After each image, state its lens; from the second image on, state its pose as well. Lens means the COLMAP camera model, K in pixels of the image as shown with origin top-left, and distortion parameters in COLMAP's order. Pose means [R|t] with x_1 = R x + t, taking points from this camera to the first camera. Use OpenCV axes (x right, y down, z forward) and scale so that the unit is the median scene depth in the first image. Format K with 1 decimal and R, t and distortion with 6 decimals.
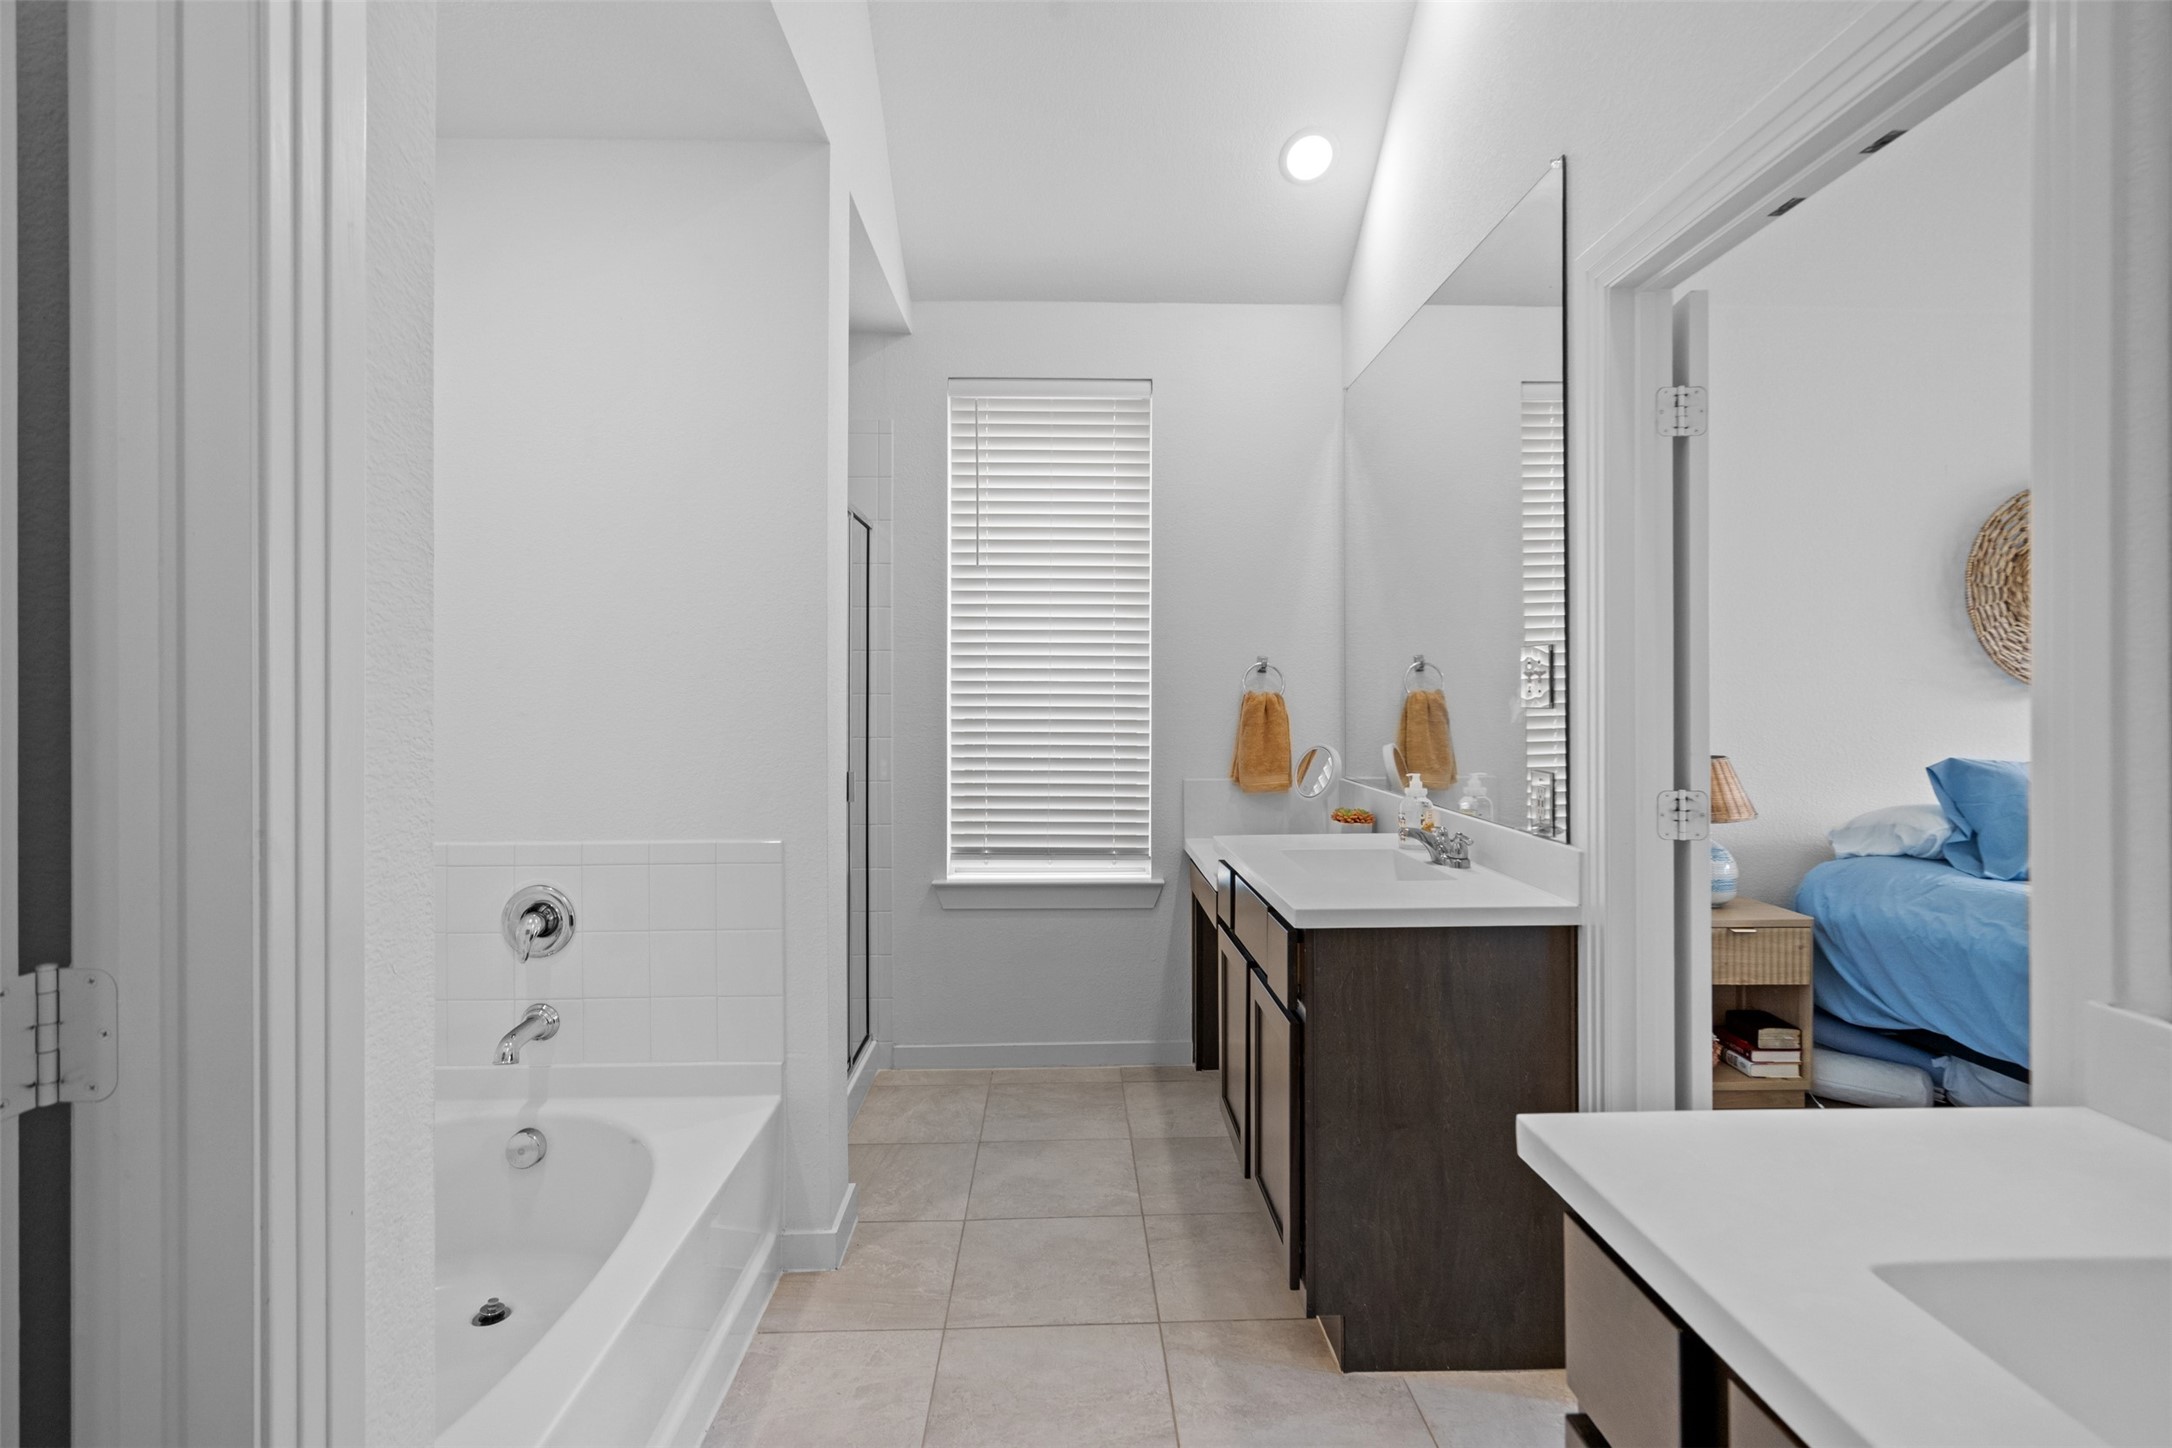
lens RADIAL K [[1009.2, 0, 1099.3], [0, 1009.2, 691.7], [0, 0, 1]] dist [-0.009366, 0.004538]
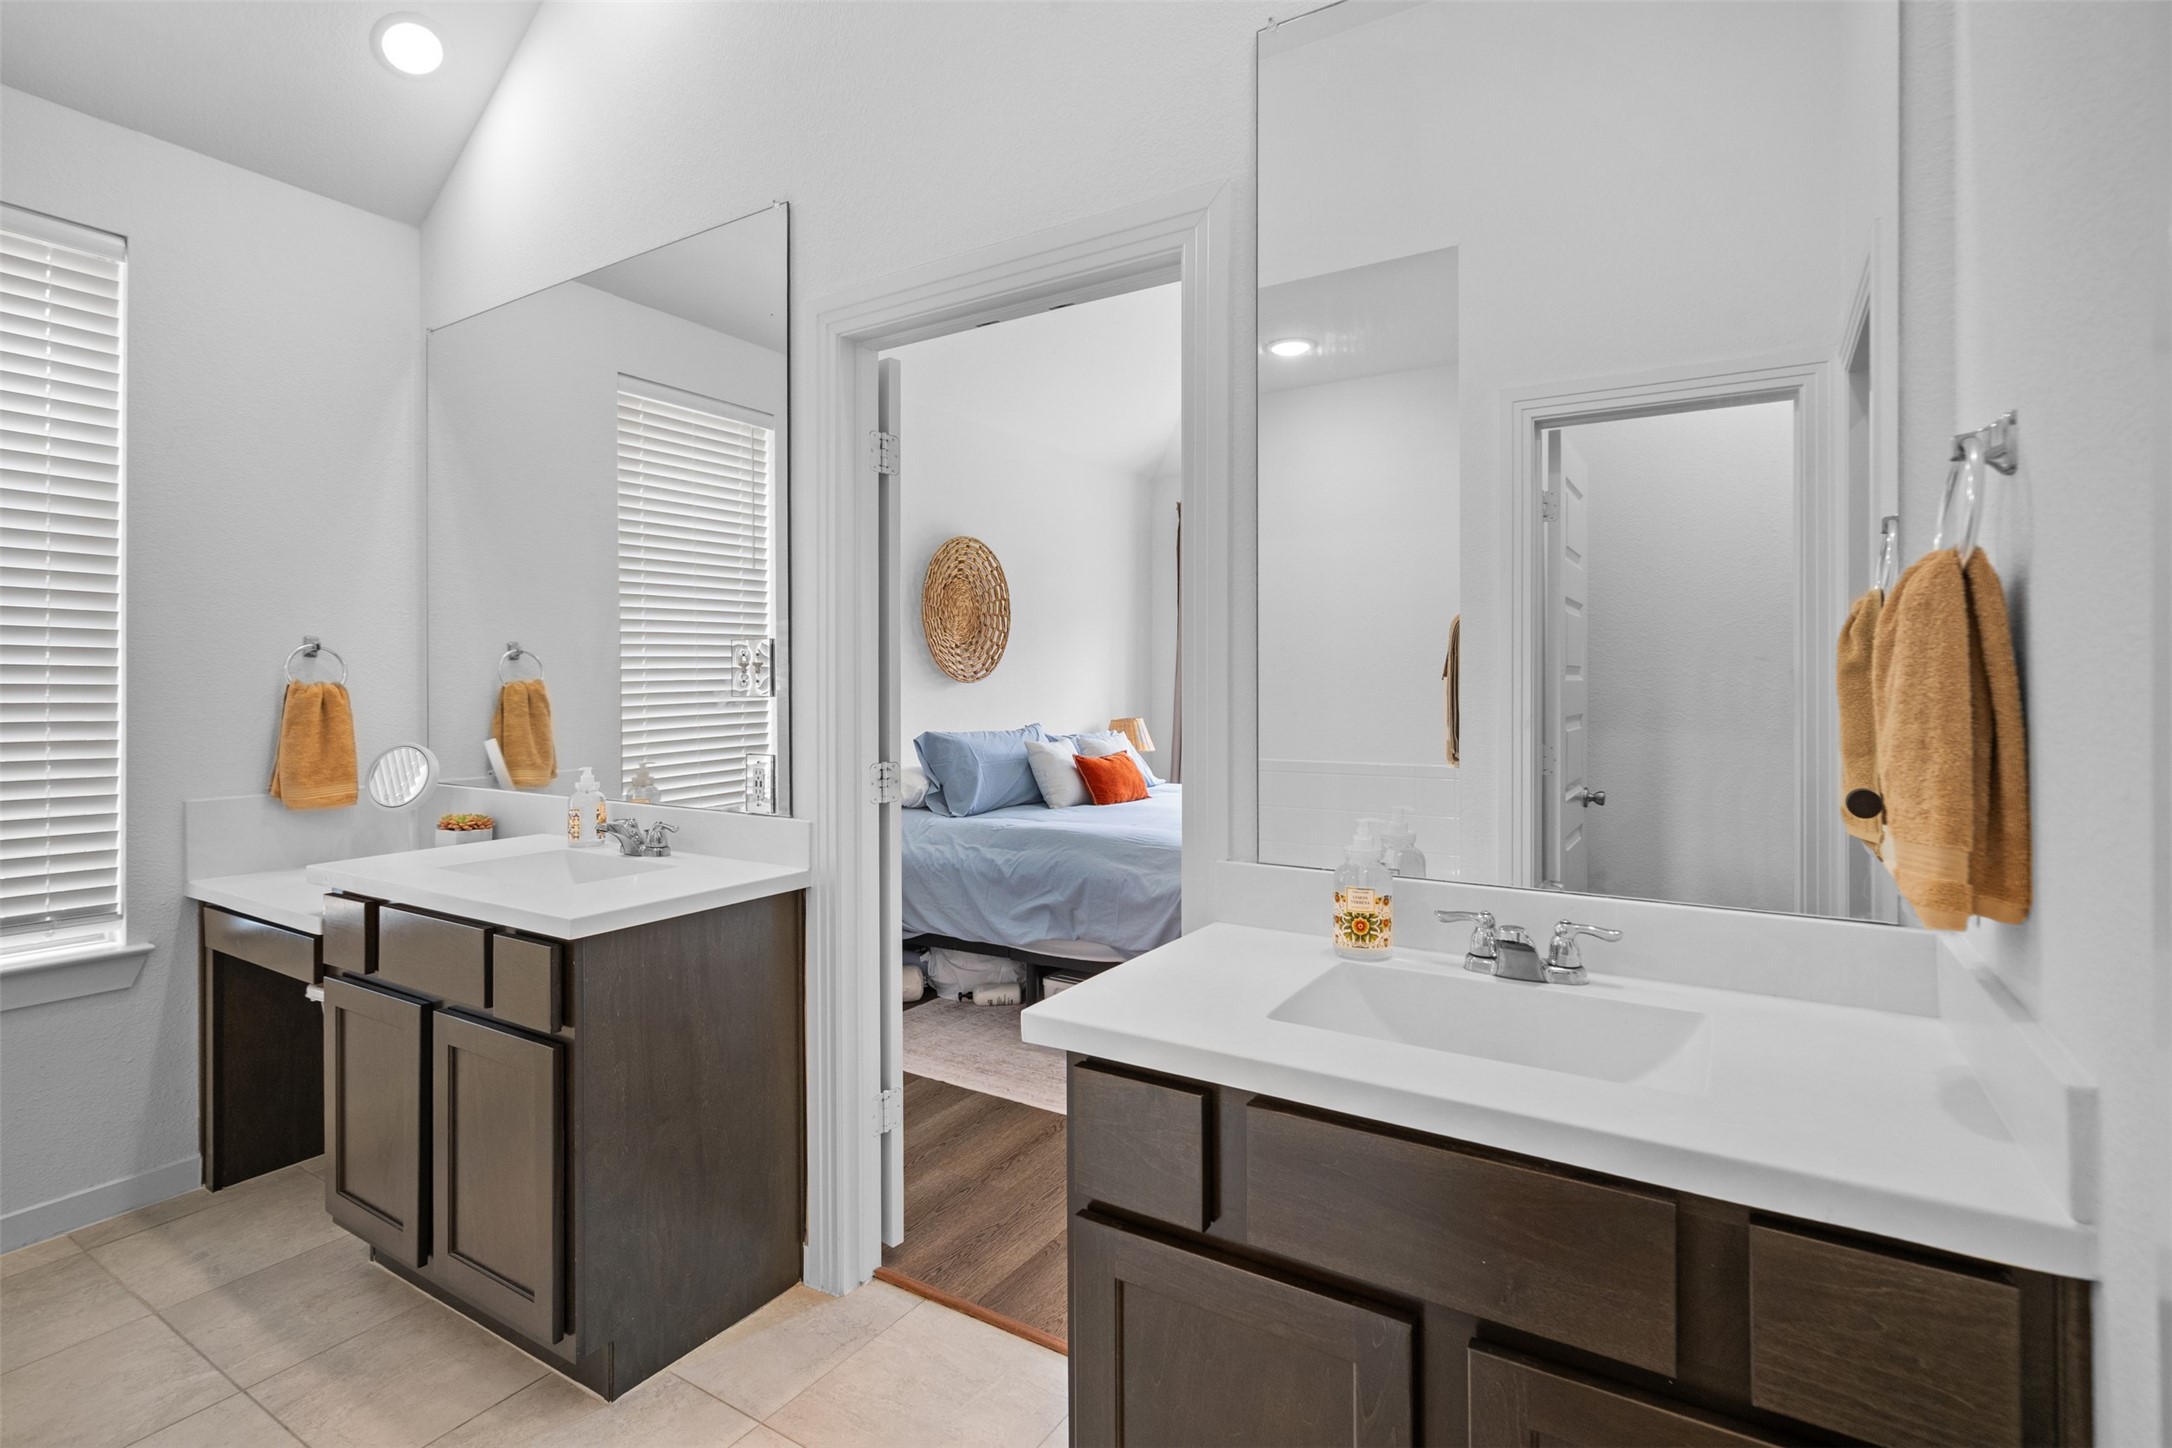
lens RADIAL K [[1009.2, 0, 1086.3], [0, 1009.2, 680.6], [0, 0, 1]] dist [-0.009366, 0.004538]
pose [[0.565726, 0.003714, 0.824585, -0.164292], [-0.001847, 0.999993, -0.003237, 0.001113], [-0.824592, 0.000309, 0.565728, 0.056471]]
